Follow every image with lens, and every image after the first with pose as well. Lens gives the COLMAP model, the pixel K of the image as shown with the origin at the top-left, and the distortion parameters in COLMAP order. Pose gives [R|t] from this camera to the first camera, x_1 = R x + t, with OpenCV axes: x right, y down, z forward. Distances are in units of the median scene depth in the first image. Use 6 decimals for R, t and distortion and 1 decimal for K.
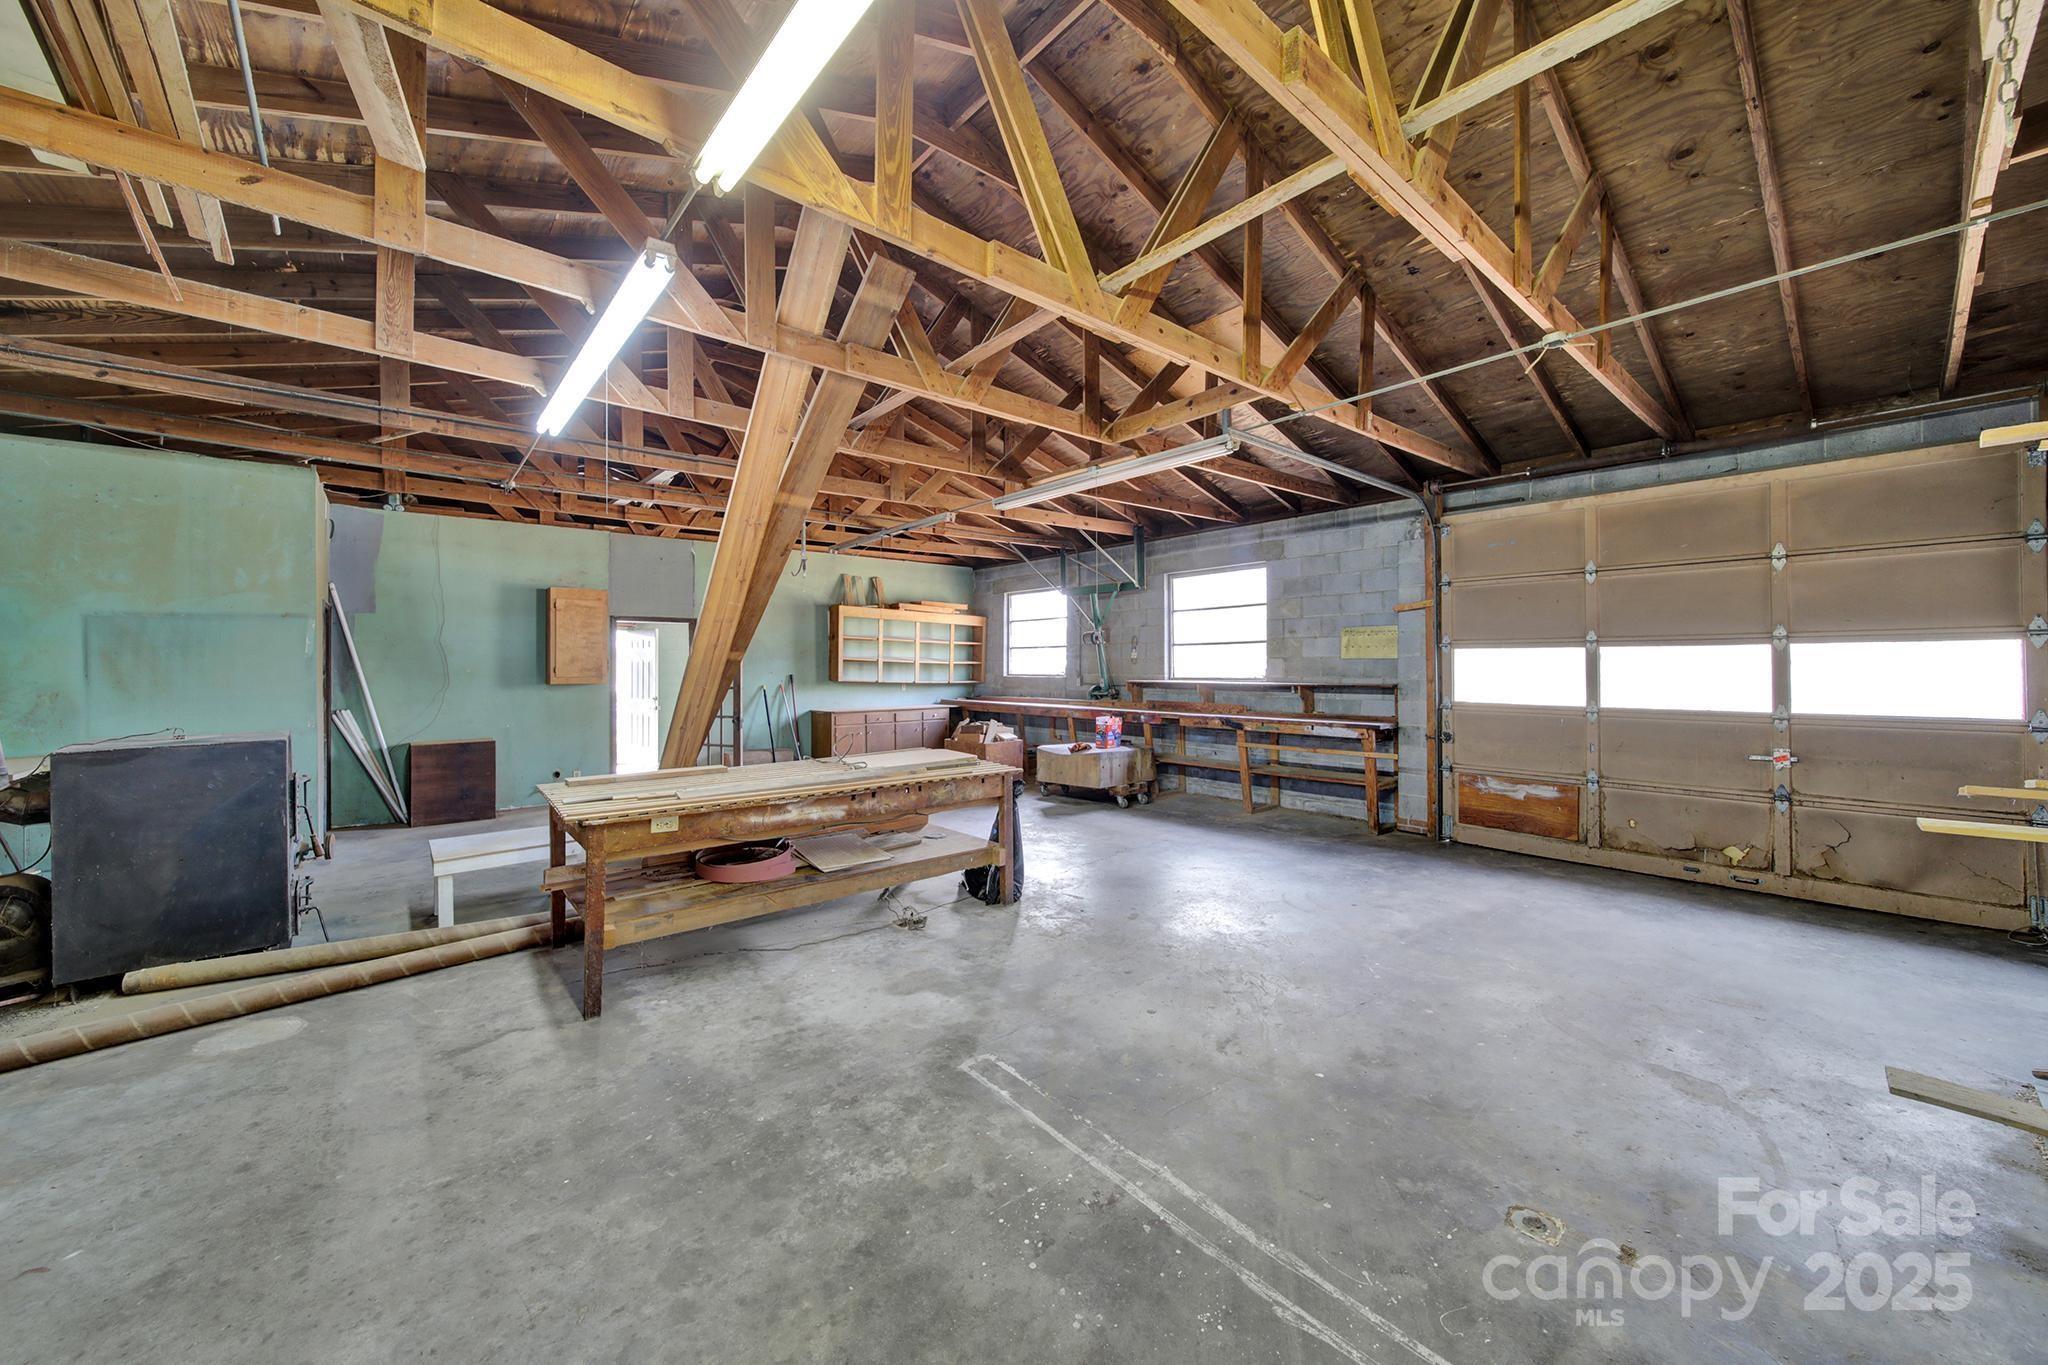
lens RADIAL K [[745.0, 0, 1021.7], [0, 745.0, 674.2], [0, 0, 1]] dist [-0.004438, -0.001014]
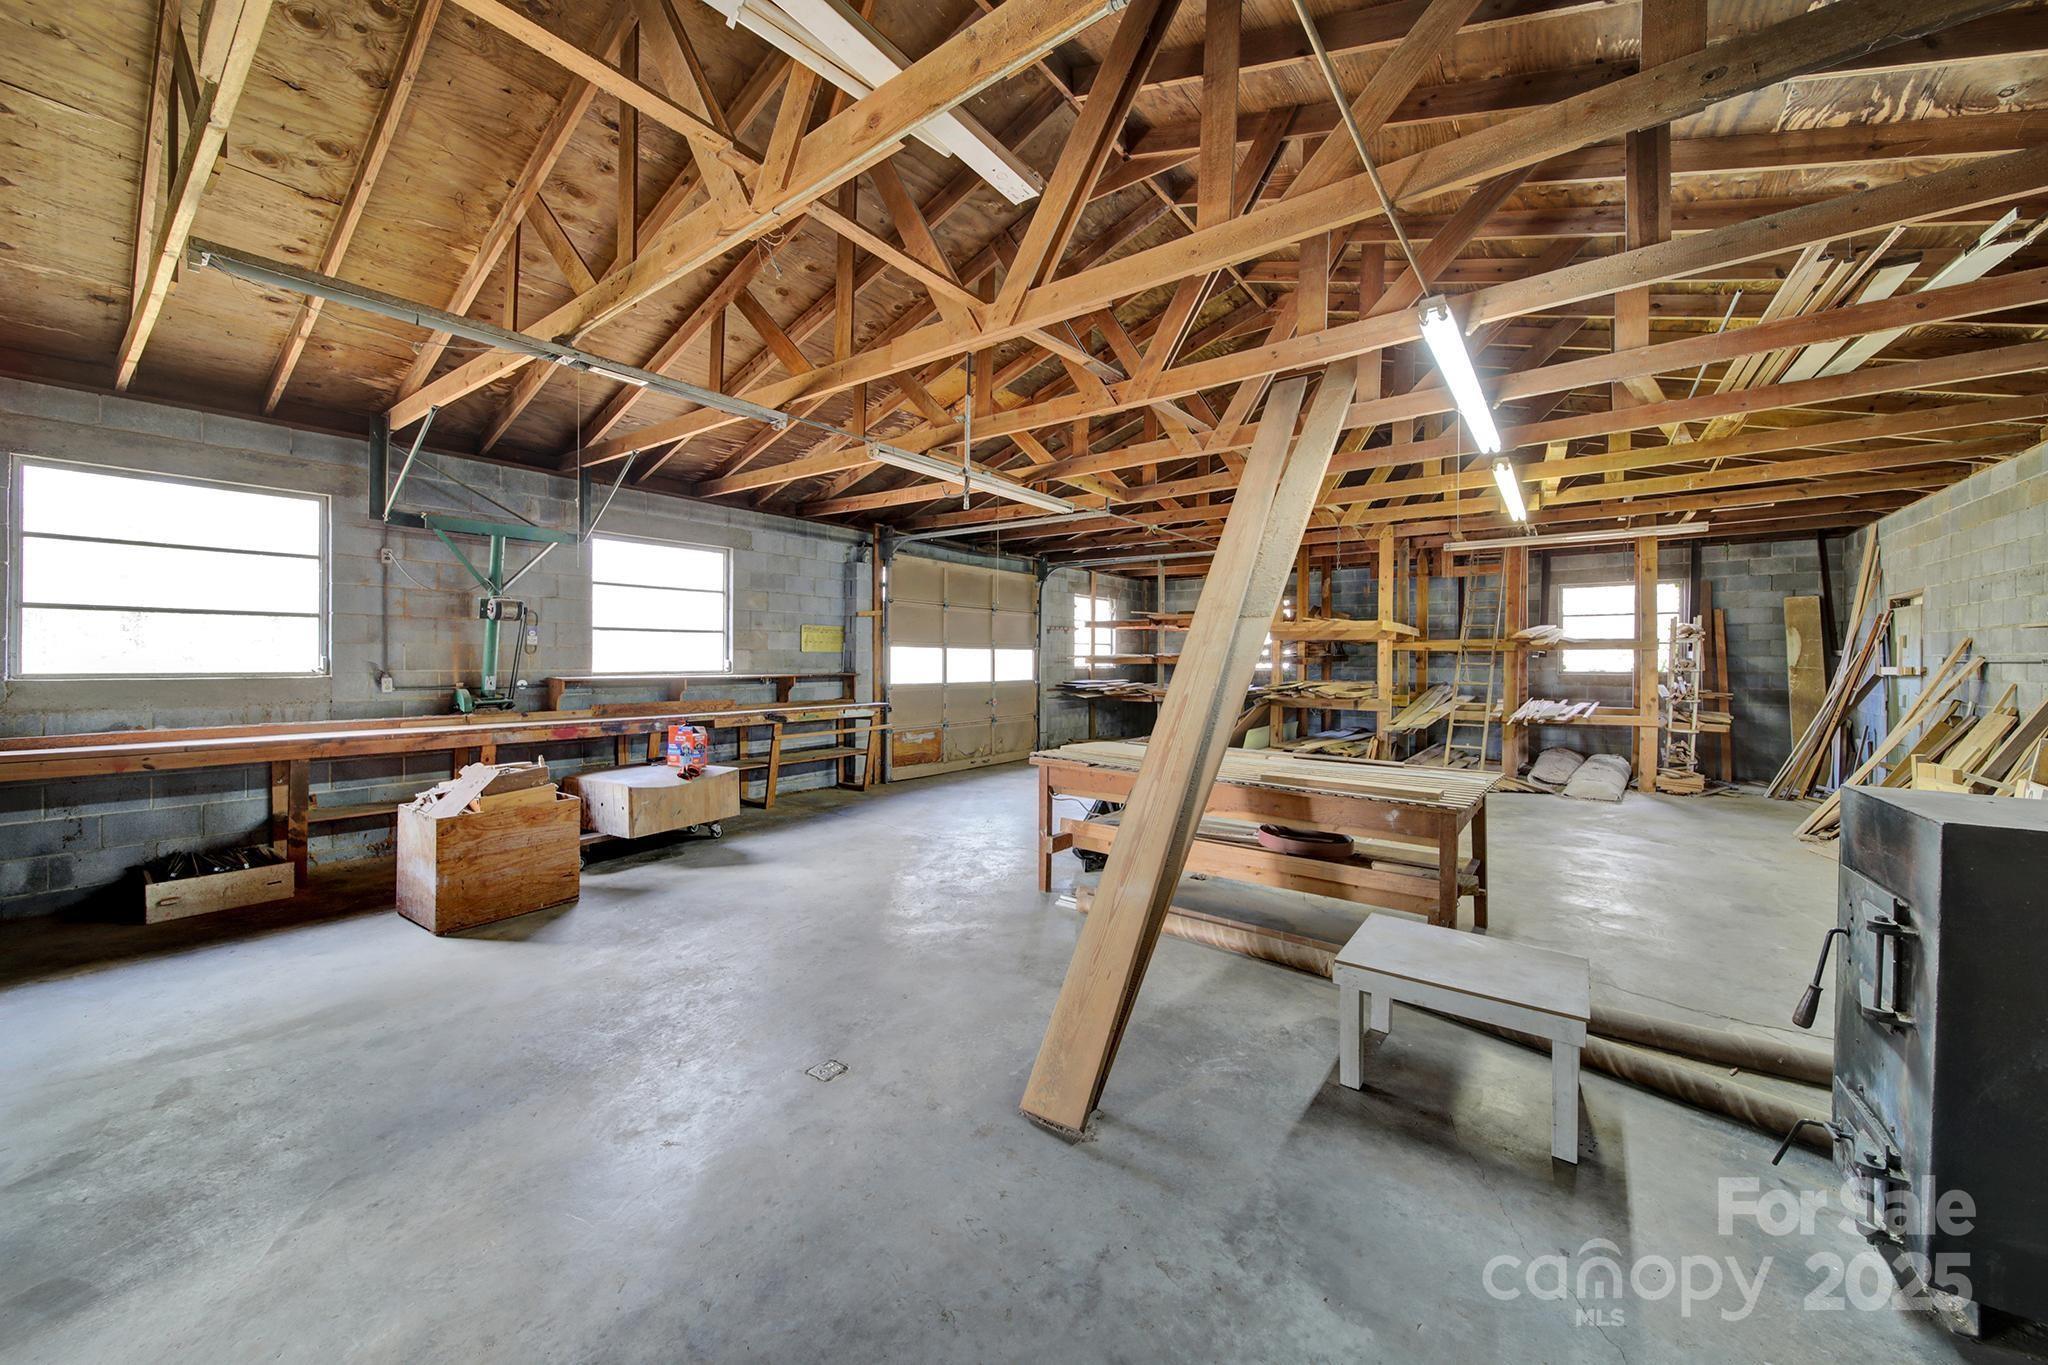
lens RADIAL K [[745.0, 0, 1023.6], [0, 745.0, 664.5], [0, 0, 1]] dist [-0.004438, -0.001014]
pose [[-0.218027, -0.016068, 0.975811, -0.711070], [-0.004478, 0.999870, 0.015464, -0.019538], [-0.975933, -0.000998, -0.218070, 0.868029]]
